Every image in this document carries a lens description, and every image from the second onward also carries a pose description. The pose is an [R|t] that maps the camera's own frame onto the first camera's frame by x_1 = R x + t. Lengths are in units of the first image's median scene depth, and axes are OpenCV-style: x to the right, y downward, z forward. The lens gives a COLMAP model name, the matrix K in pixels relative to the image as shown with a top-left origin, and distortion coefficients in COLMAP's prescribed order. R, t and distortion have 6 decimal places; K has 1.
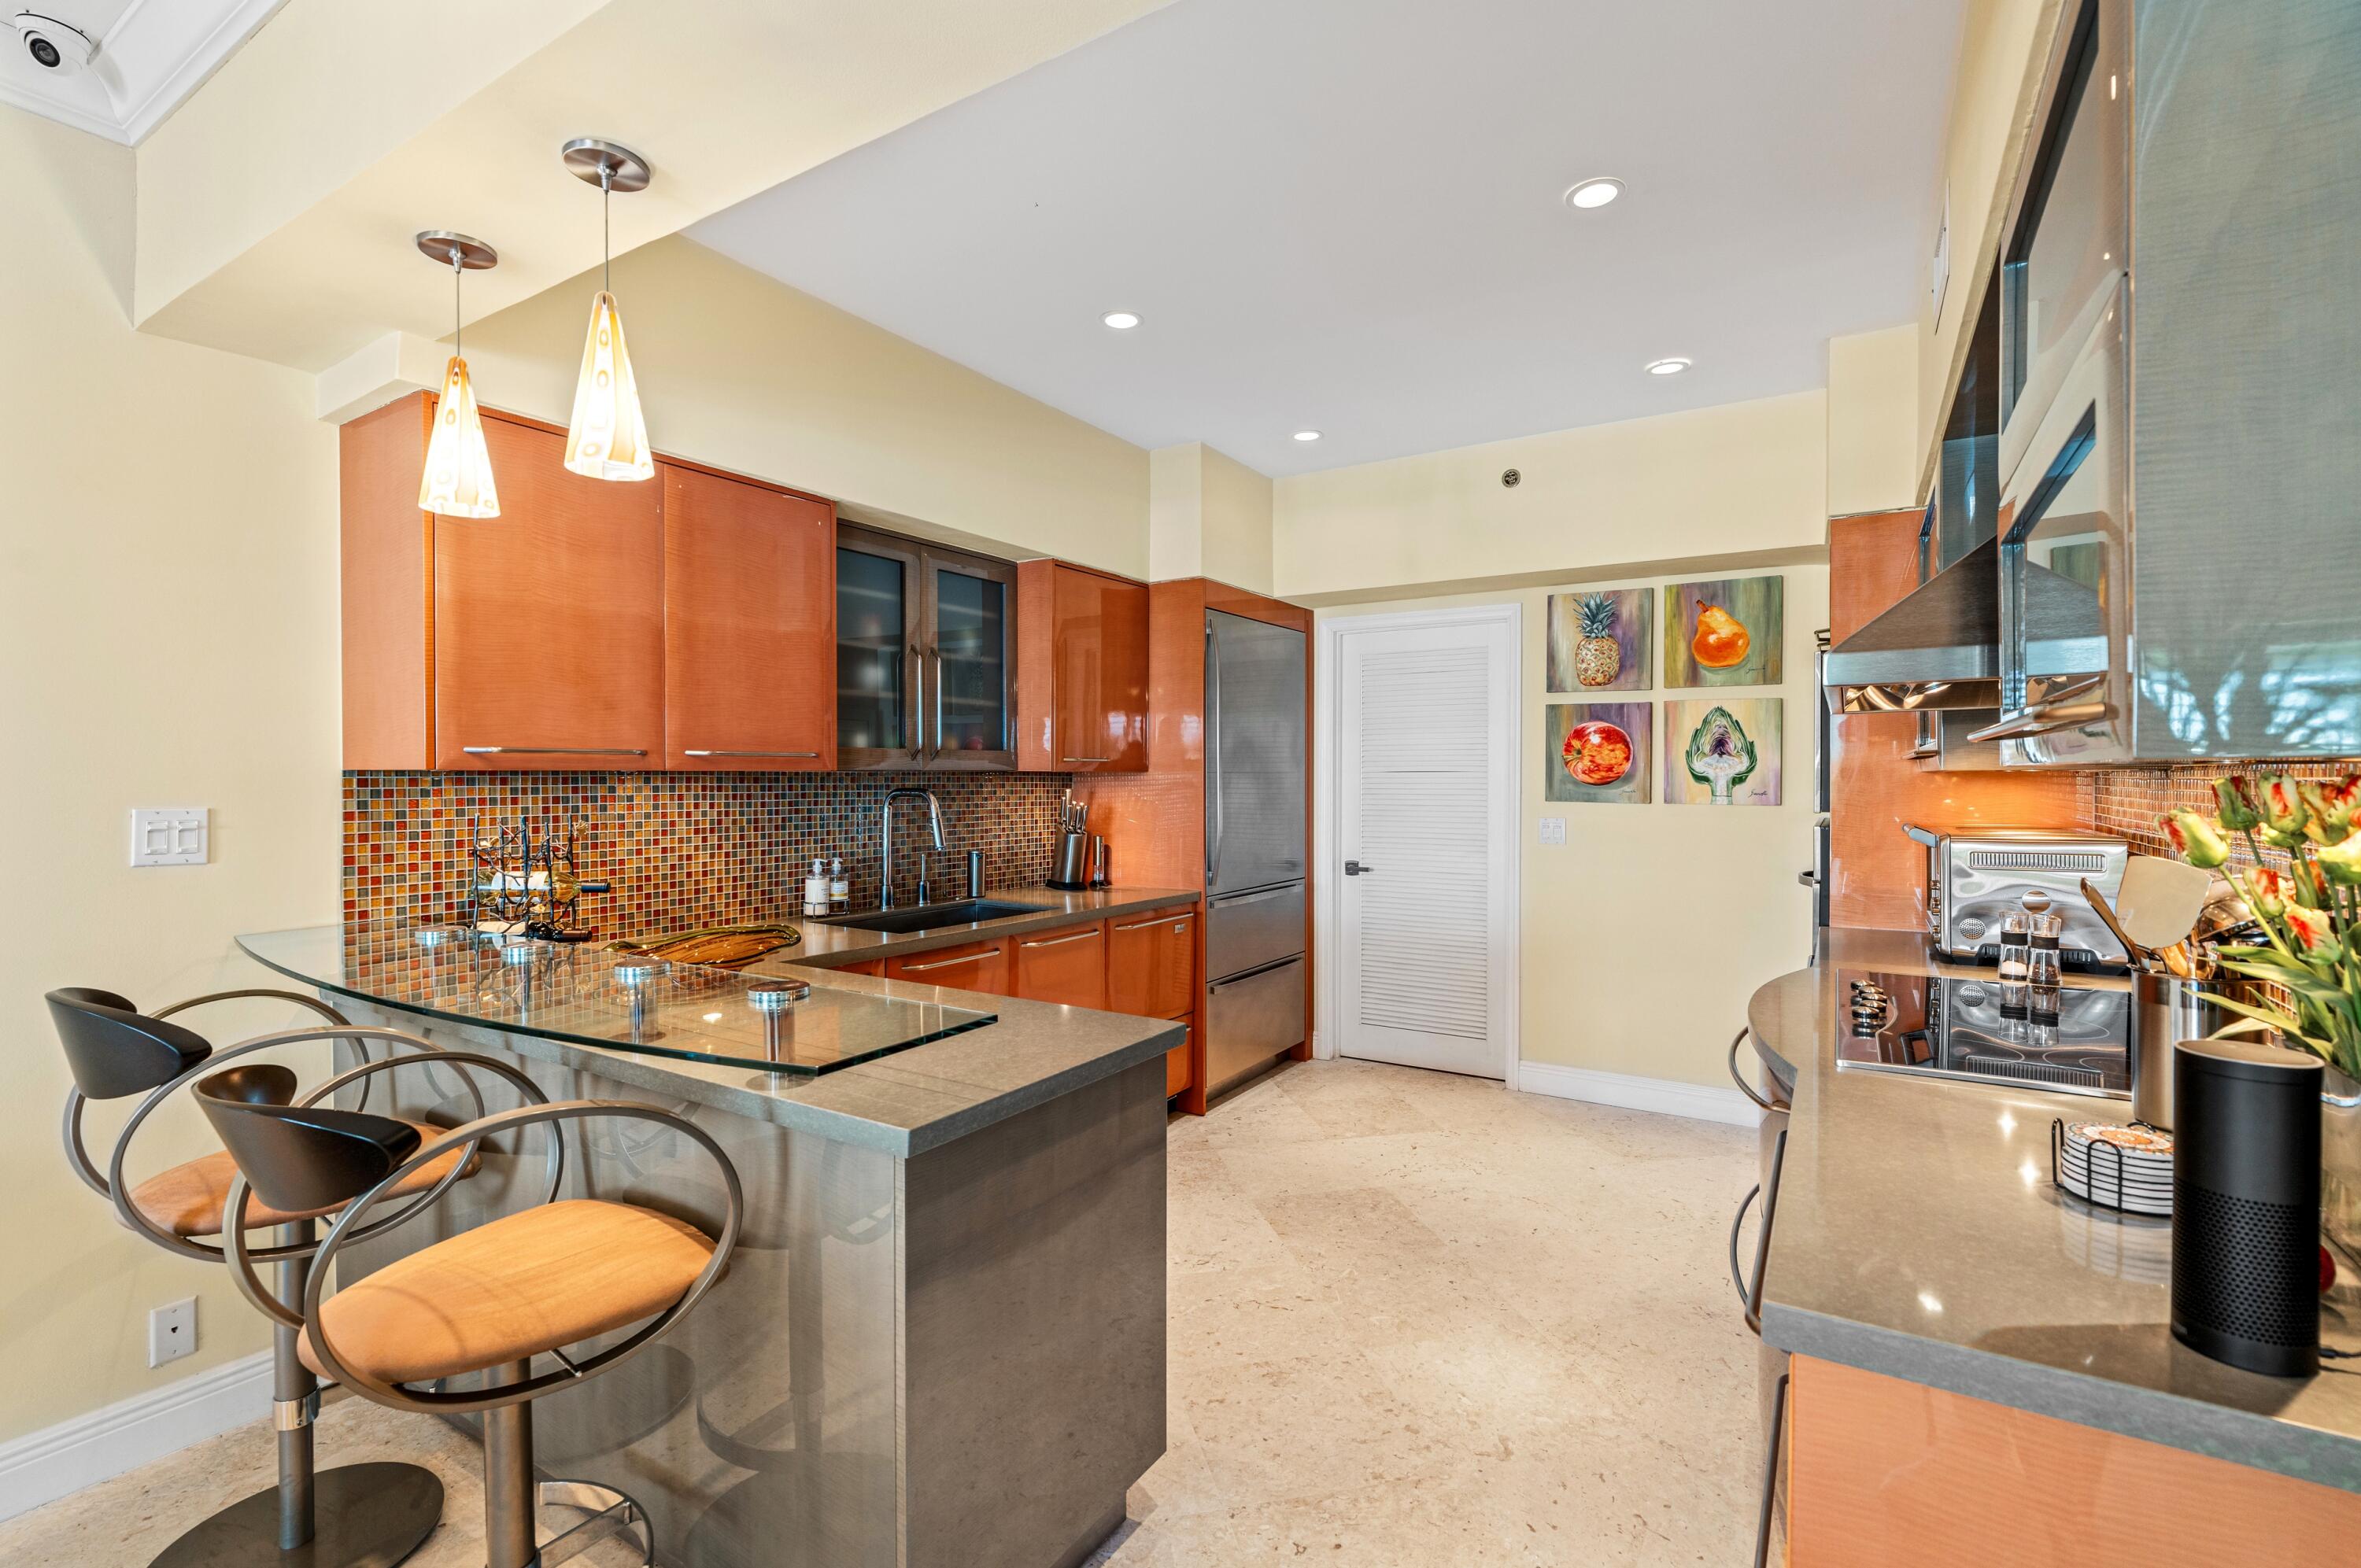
lens RADIAL K [[1067.4, 0, 1181.0], [0, 1067.4, 786.5], [0, 0, 1]] dist [-0.006976, 0.002068]
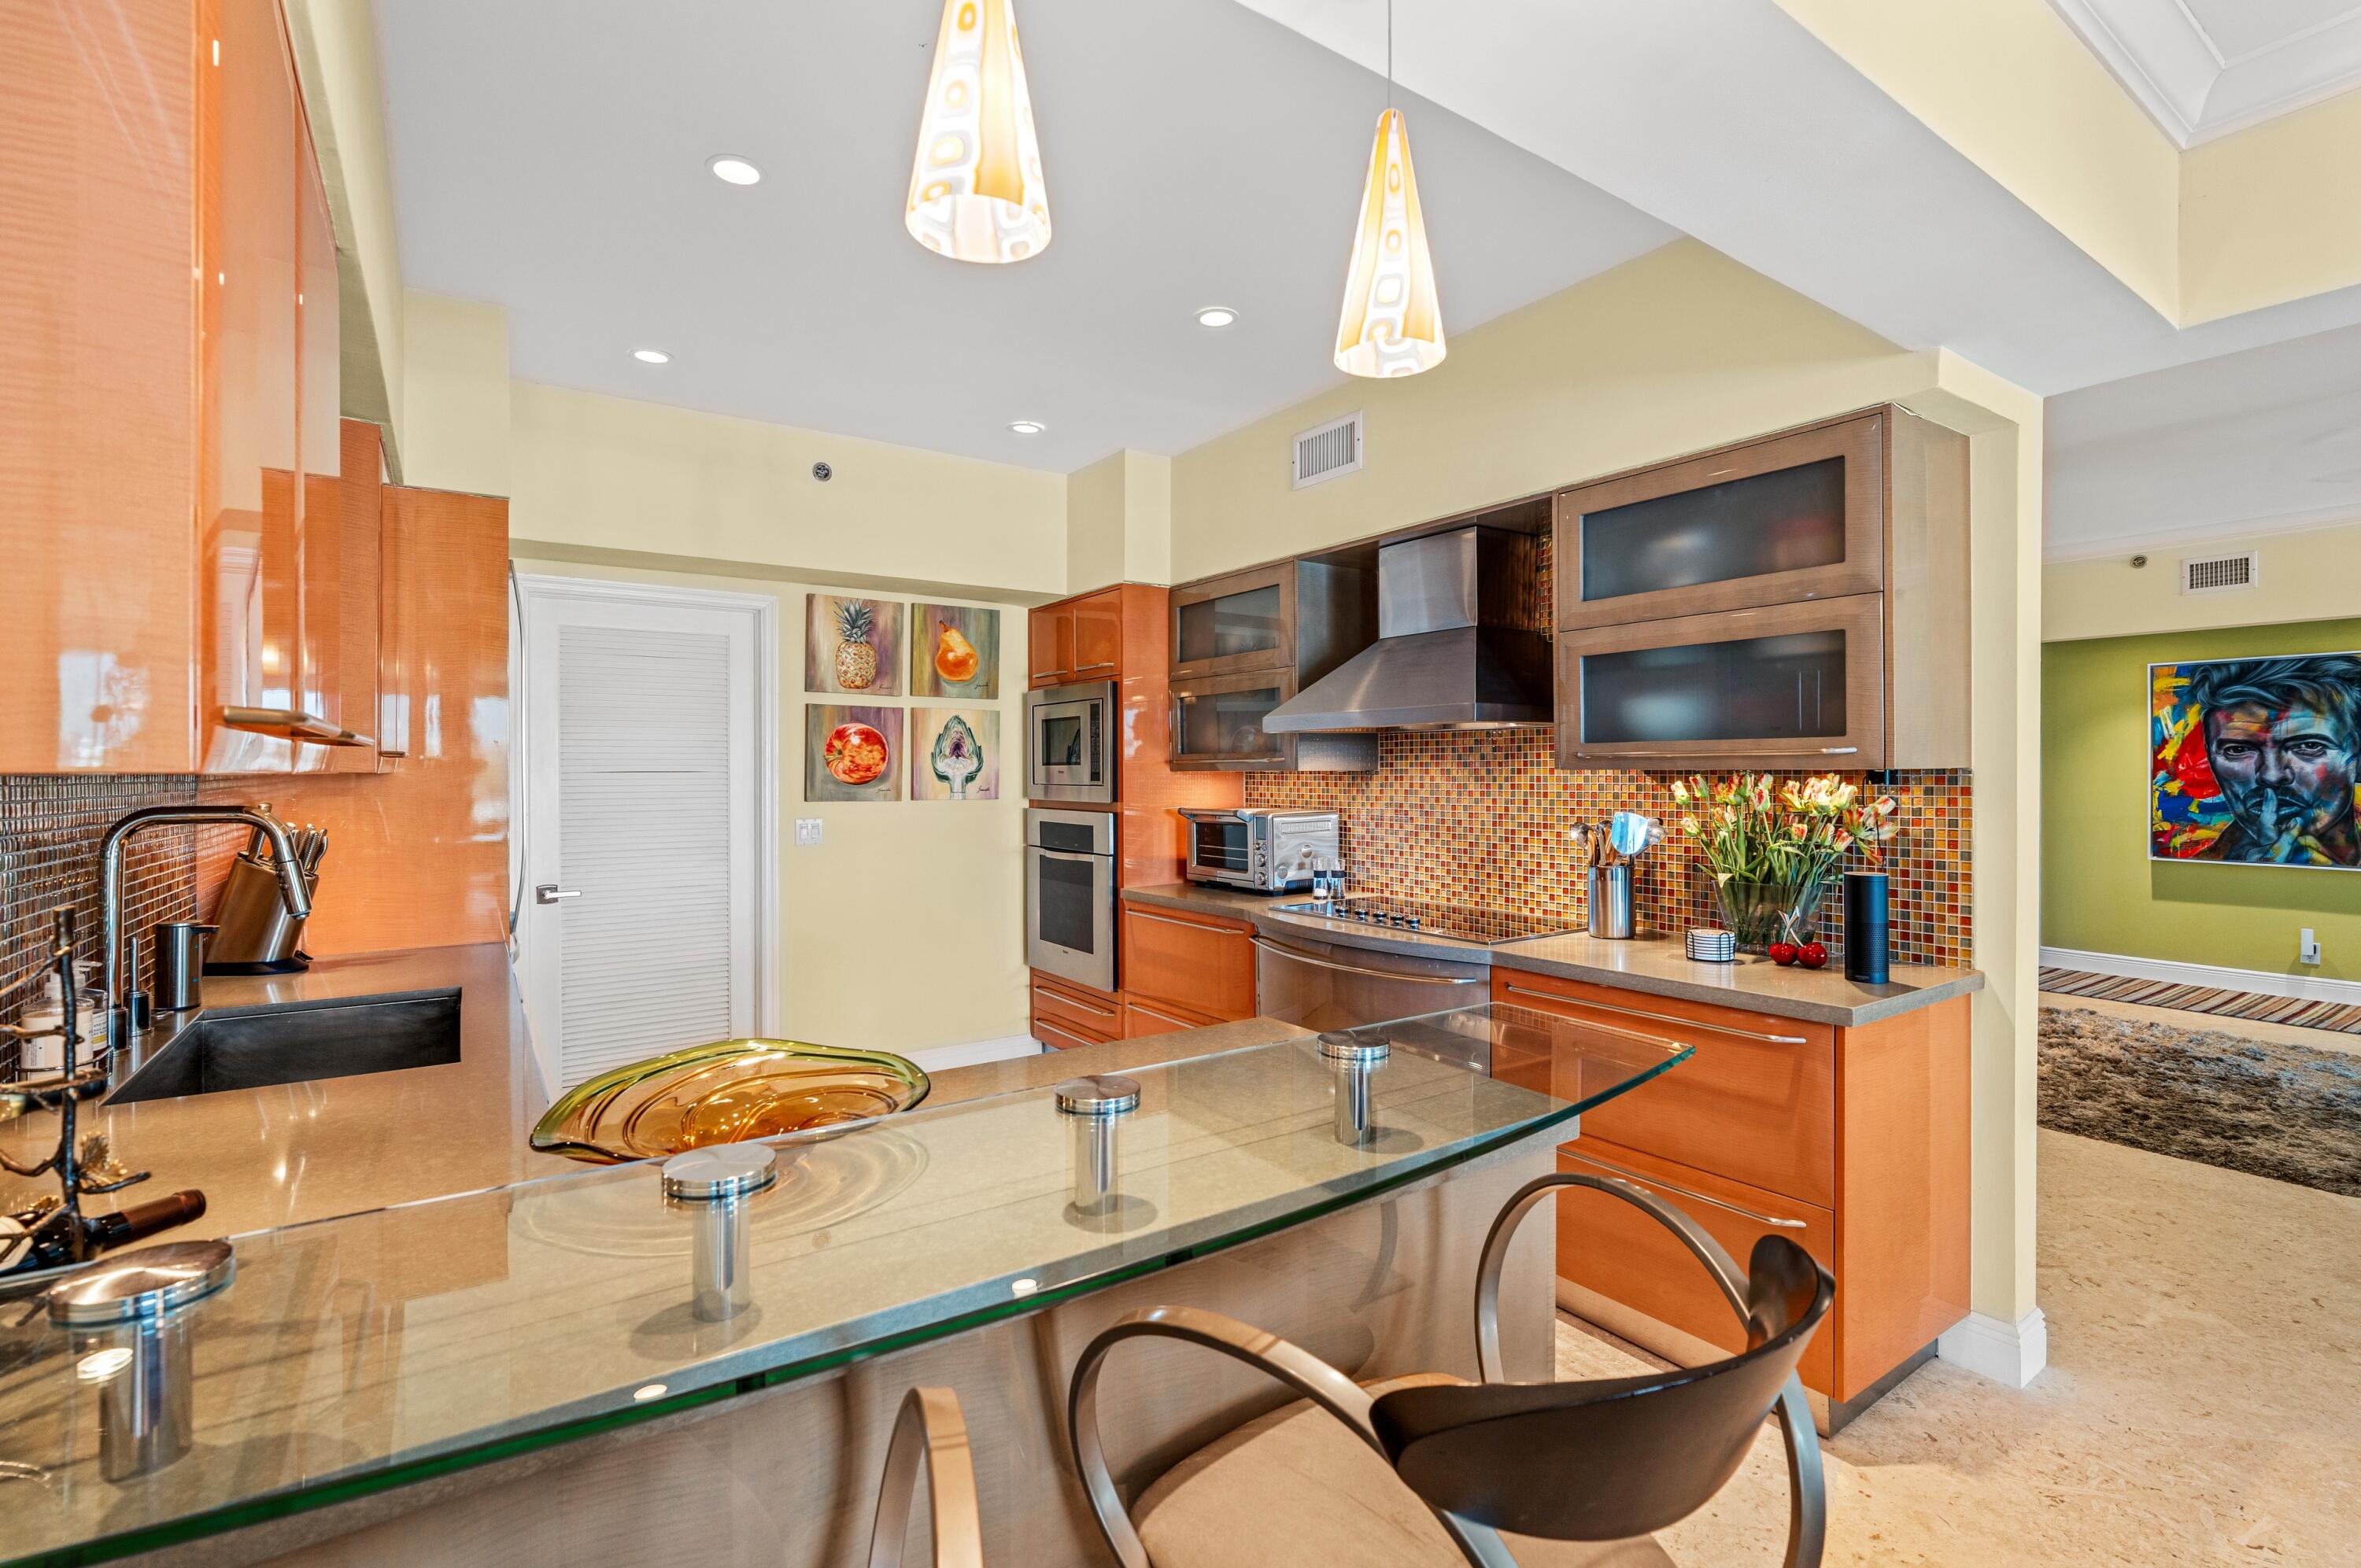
lens RADIAL K [[1067.4, 0, 1185.3], [0, 1067.4, 777.2], [0, 0, 1]] dist [-0.006976, 0.002068]
pose [[0.395542, -0.008539, 0.918408, -0.613964], [0.014217, 0.999894, 0.003174, -0.010198], [-0.918338, 0.011801, 0.395621, 0.417632]]
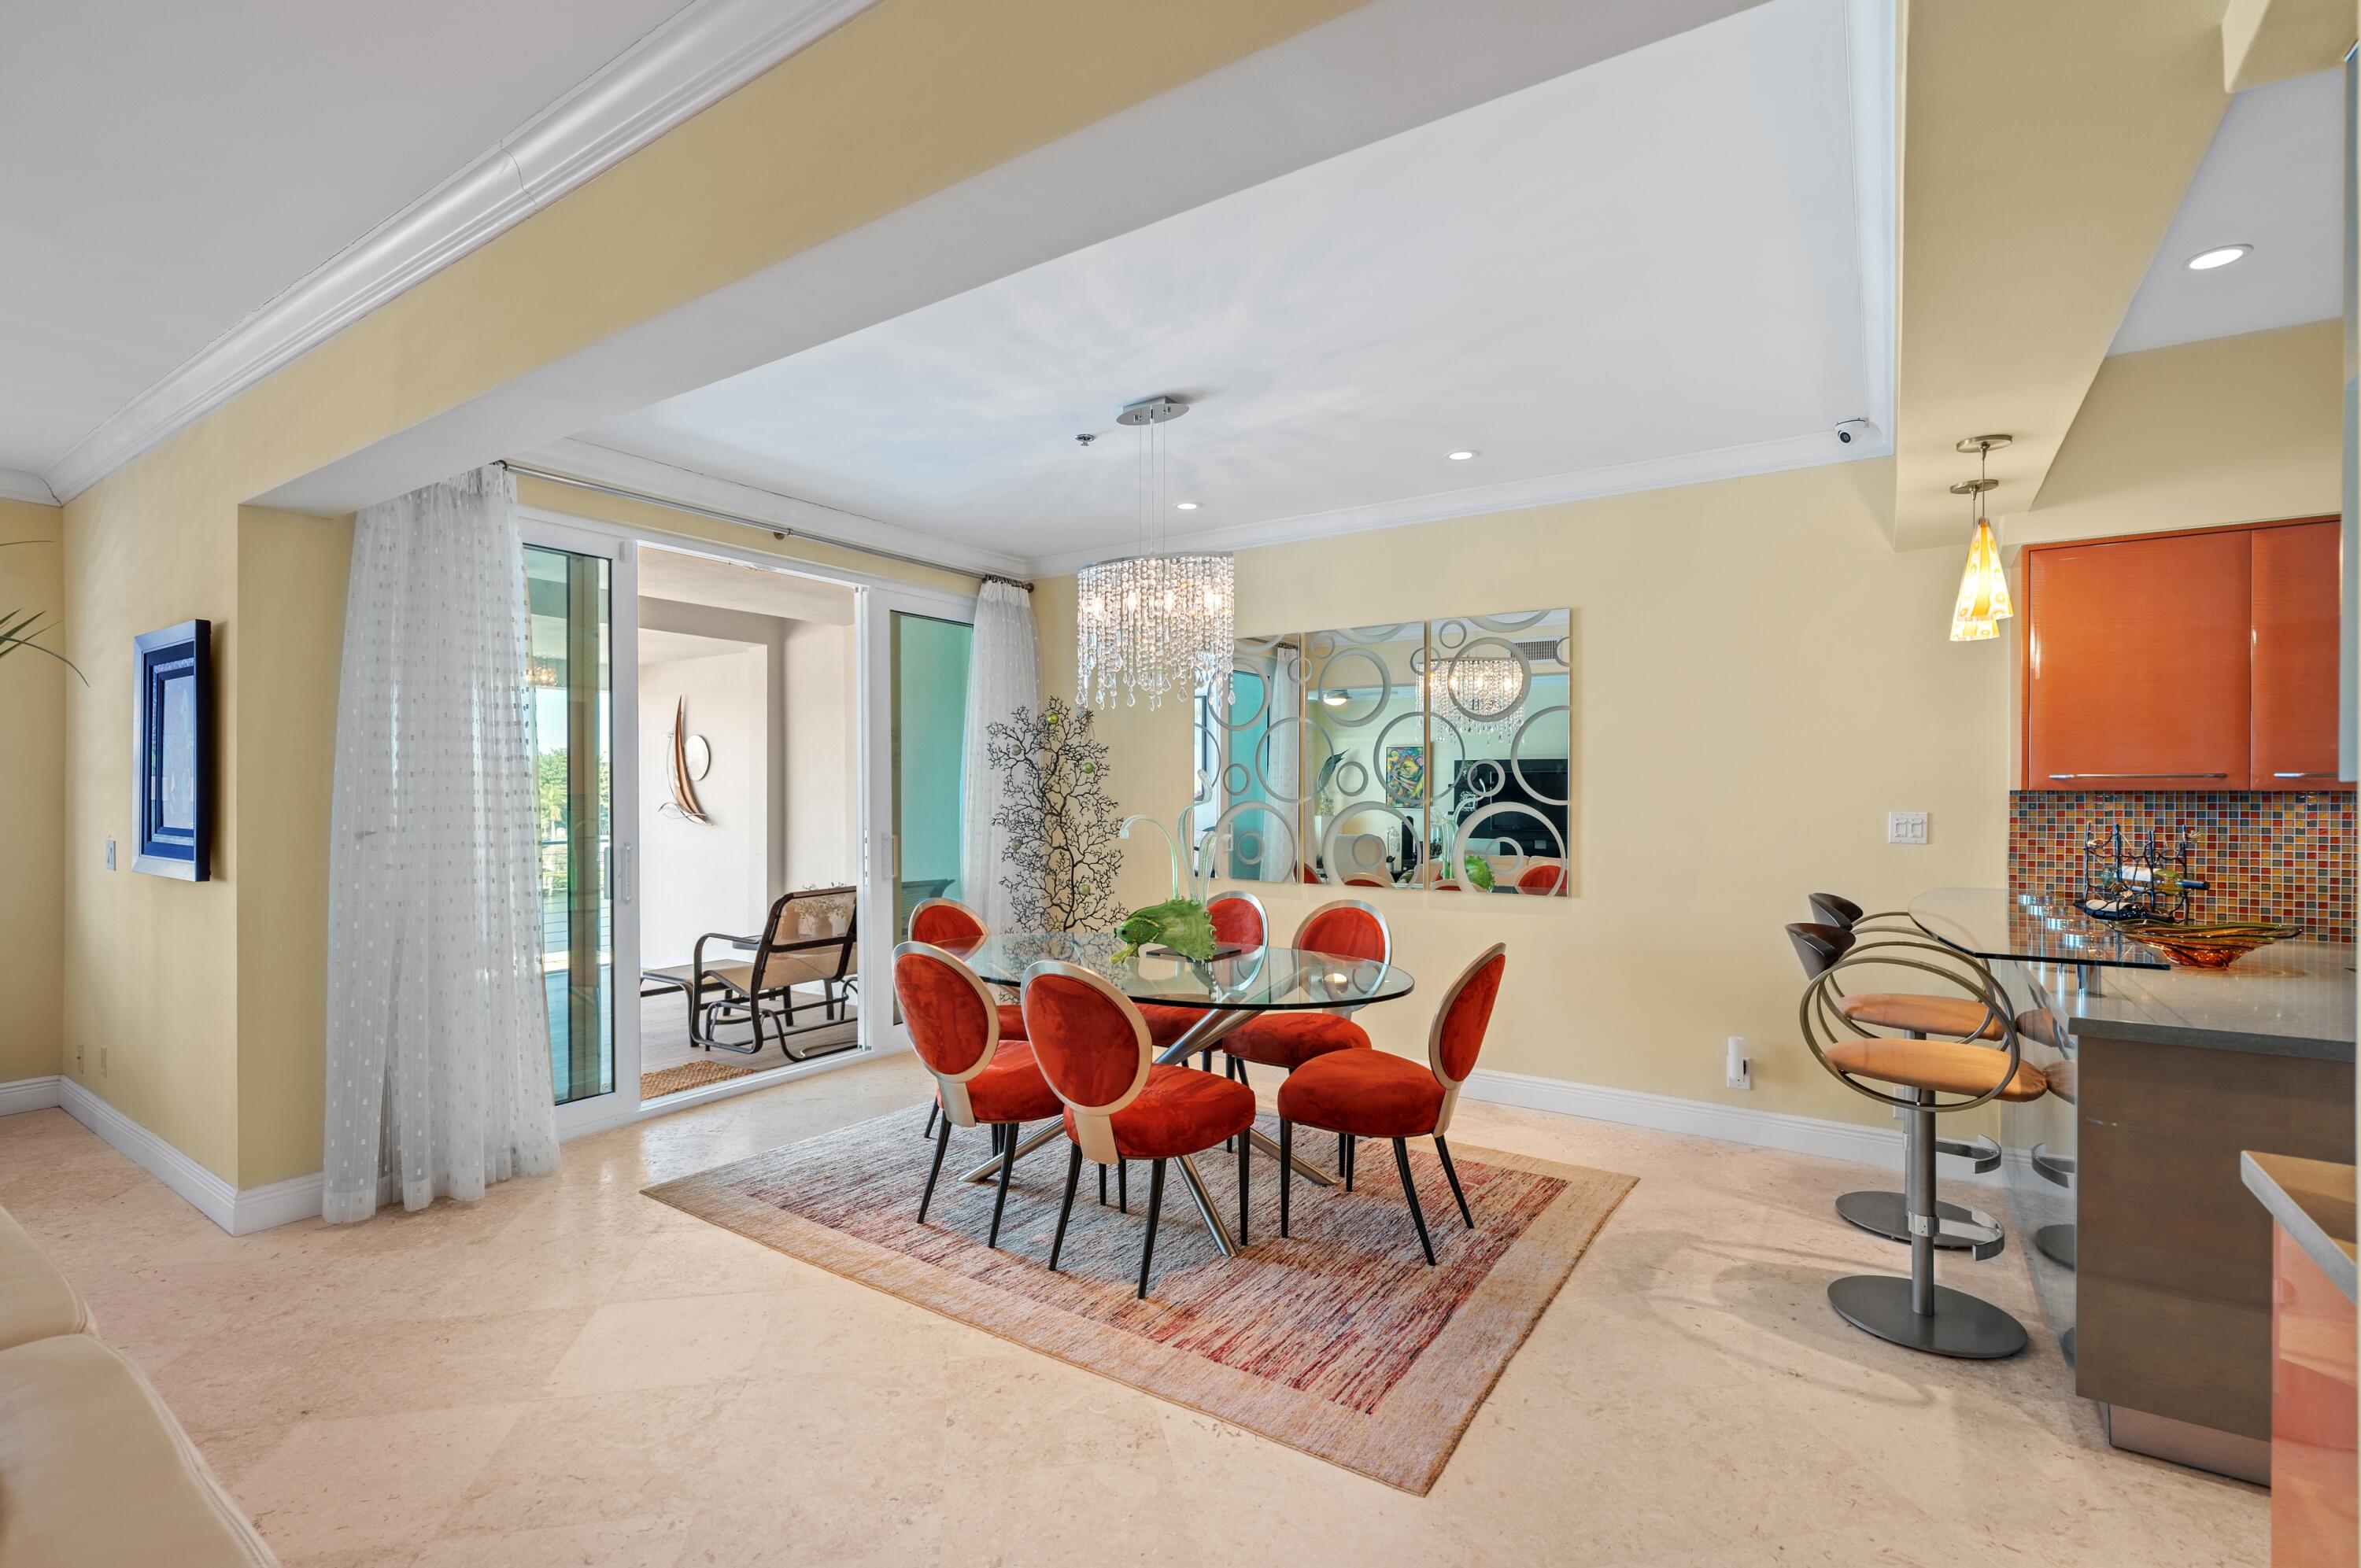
lens RADIAL K [[1067.4, 0, 1177.1], [0, 1067.4, 800.3], [0, 0, 1]] dist [-0.006976, 0.002068]
pose [[-0.026732, 0.008964, -0.999602, 0.612009], [-0.014060, 0.999858, 0.009343, 0.001336], [0.999544, 0.014304, -0.026602, -0.129749]]
